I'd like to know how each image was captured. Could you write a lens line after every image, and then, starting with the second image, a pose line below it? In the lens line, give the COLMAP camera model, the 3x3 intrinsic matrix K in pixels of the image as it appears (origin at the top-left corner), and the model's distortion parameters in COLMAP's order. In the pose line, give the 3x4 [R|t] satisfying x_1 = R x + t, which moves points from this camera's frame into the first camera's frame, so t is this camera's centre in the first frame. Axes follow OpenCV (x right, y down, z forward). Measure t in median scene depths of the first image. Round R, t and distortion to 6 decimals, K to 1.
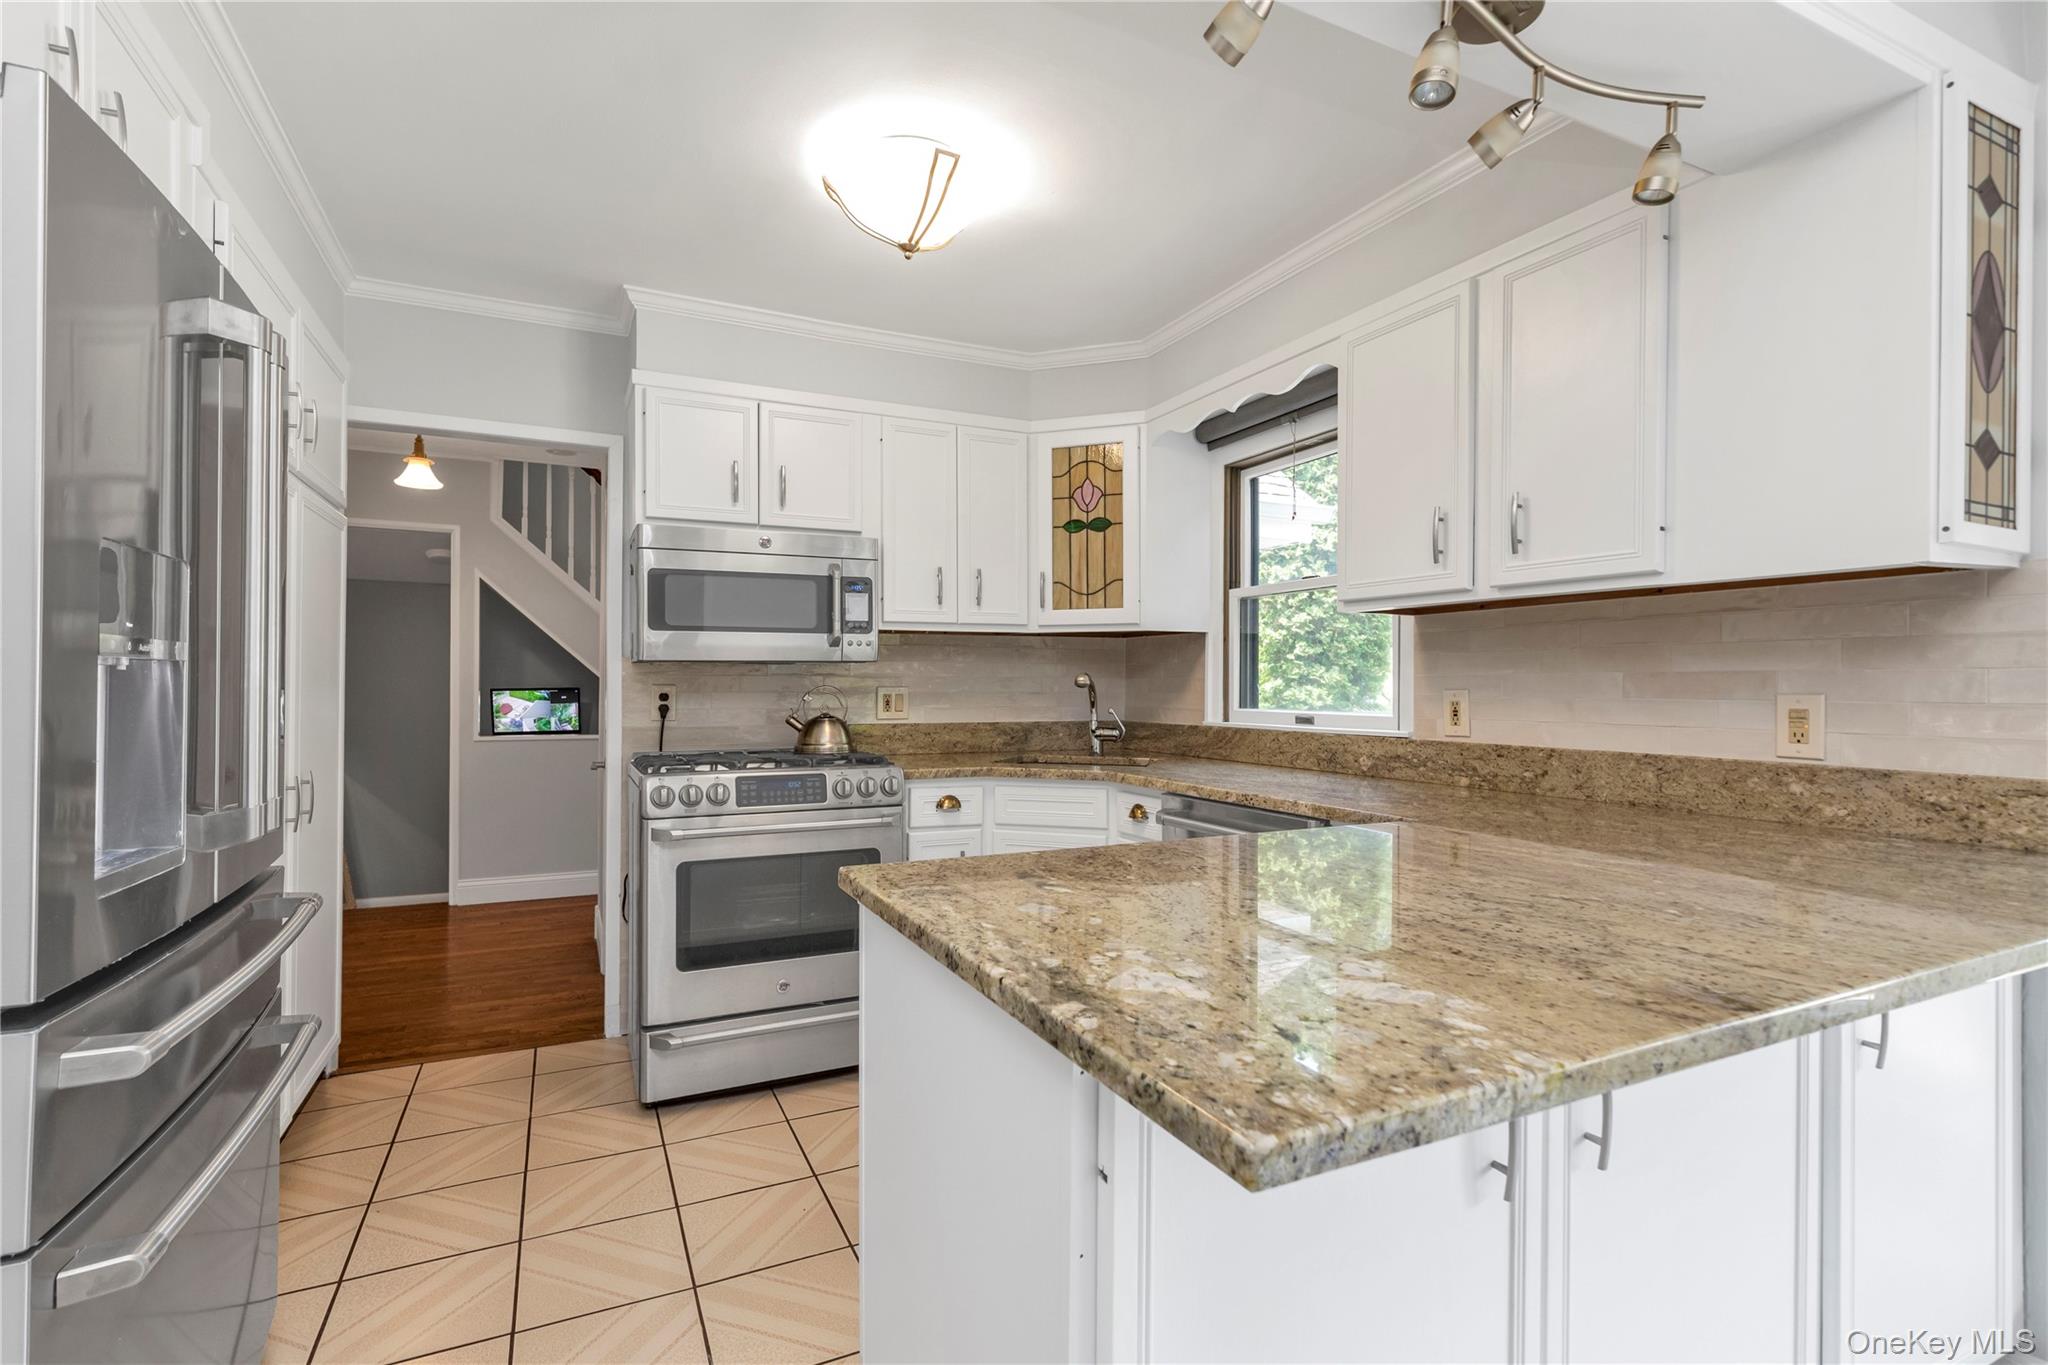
lens RADIAL K [[942.1, 0, 1023.0], [0, 942.1, 680.6], [0, 0, 1]] dist [-0.000811, -0.000012]
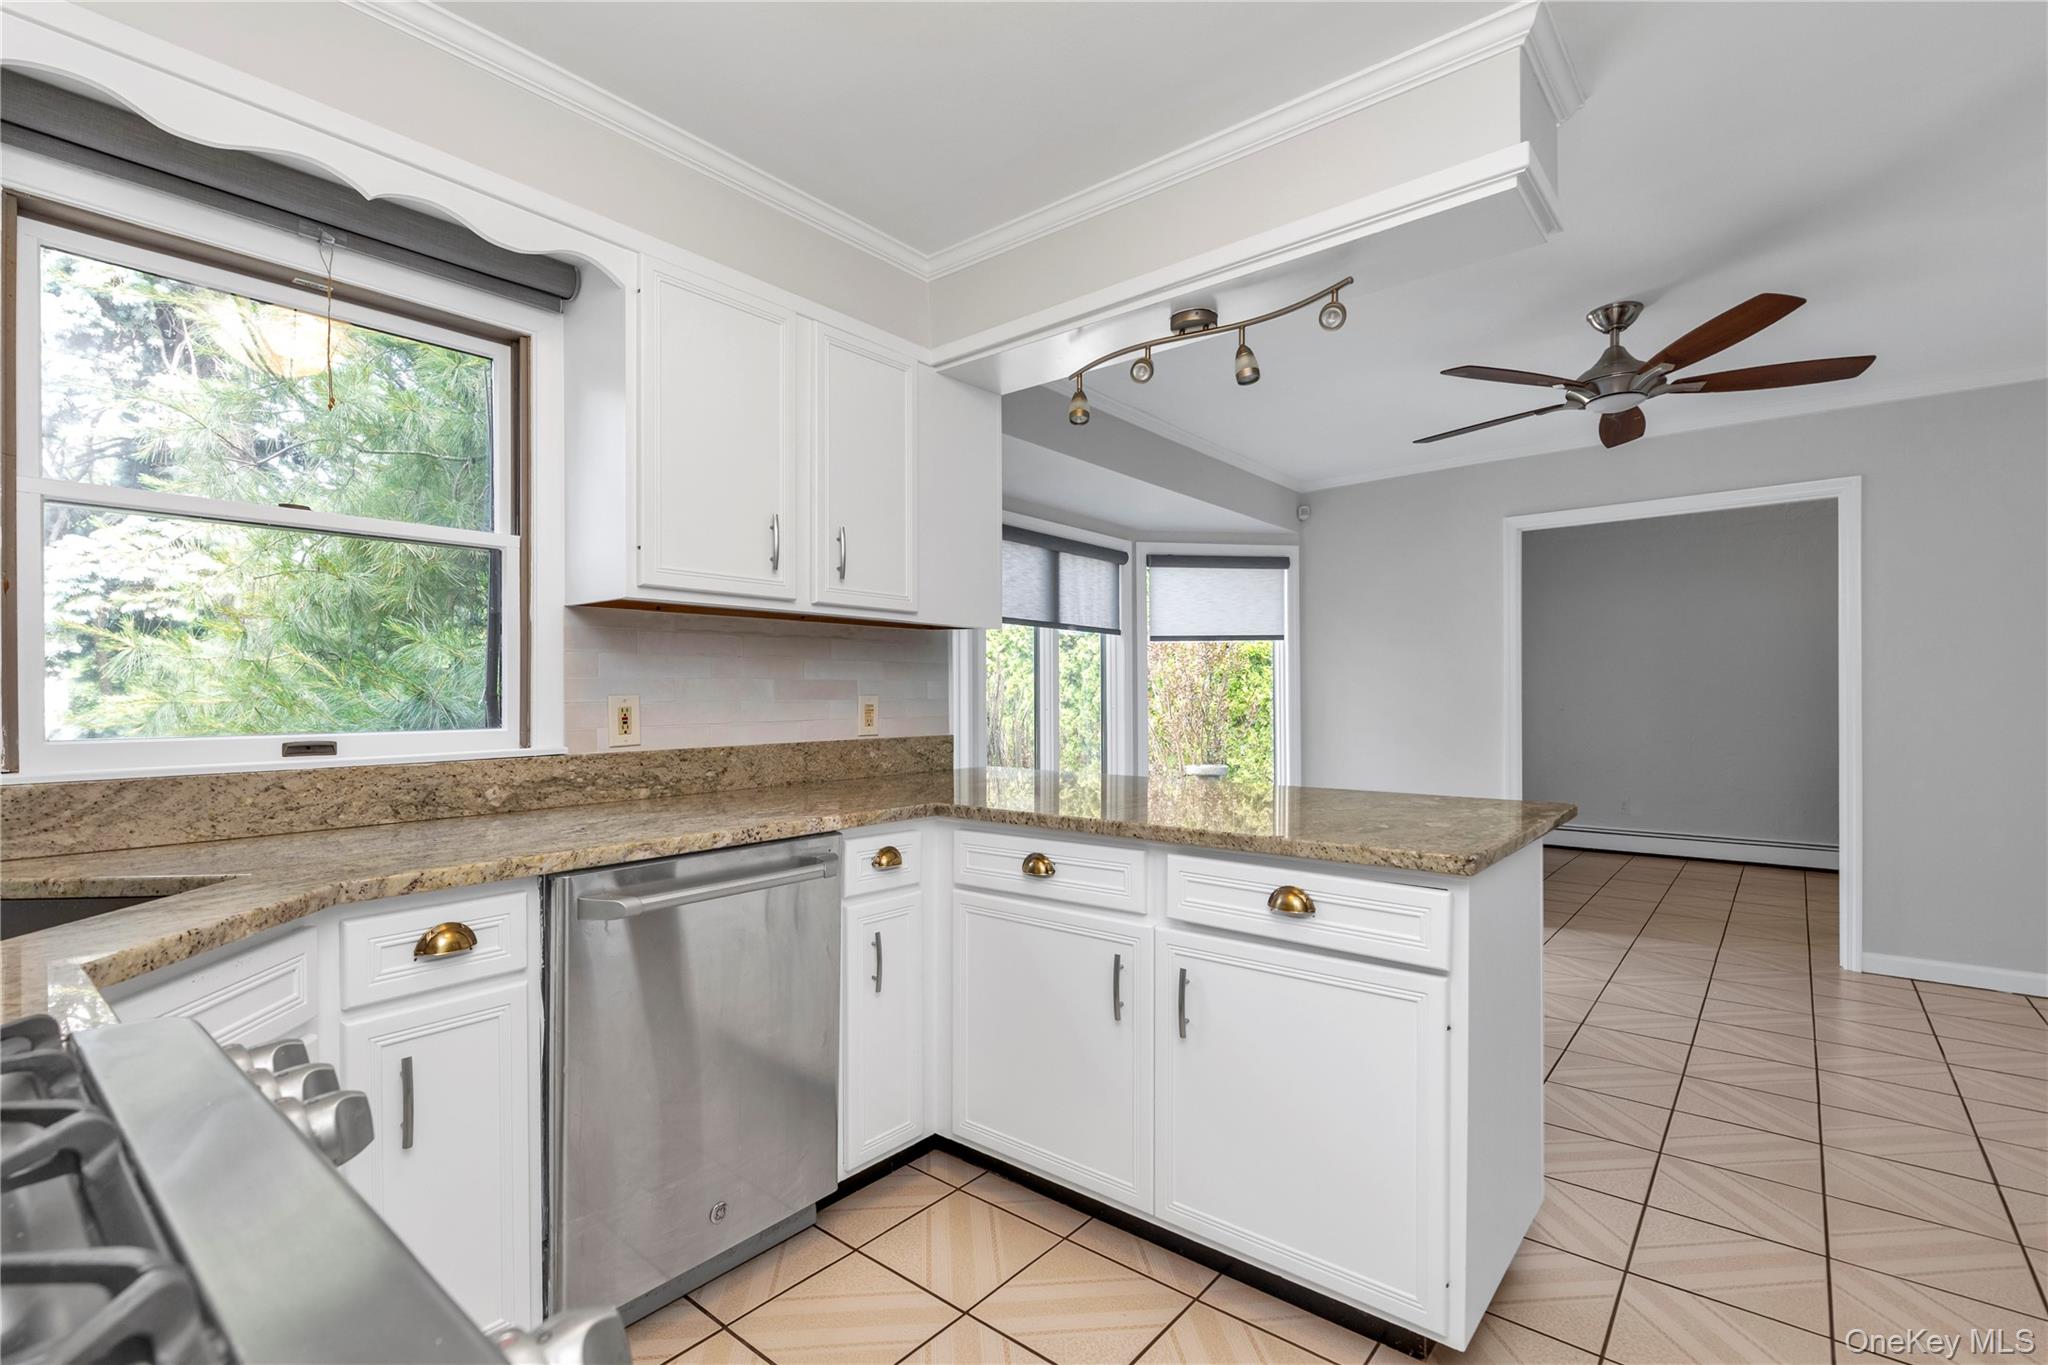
lens RADIAL K [[942.1, 0, 1025.7], [0, 942.1, 691.3], [0, 0, 1]] dist [-0.000811, -0.000012]
pose [[-0.417122, -0.000140, 0.908850, -0.551122], [-0.001735, 0.999998, -0.000642, 0.007102], [-0.908849, -0.001845, -0.417122, 1.087807]]
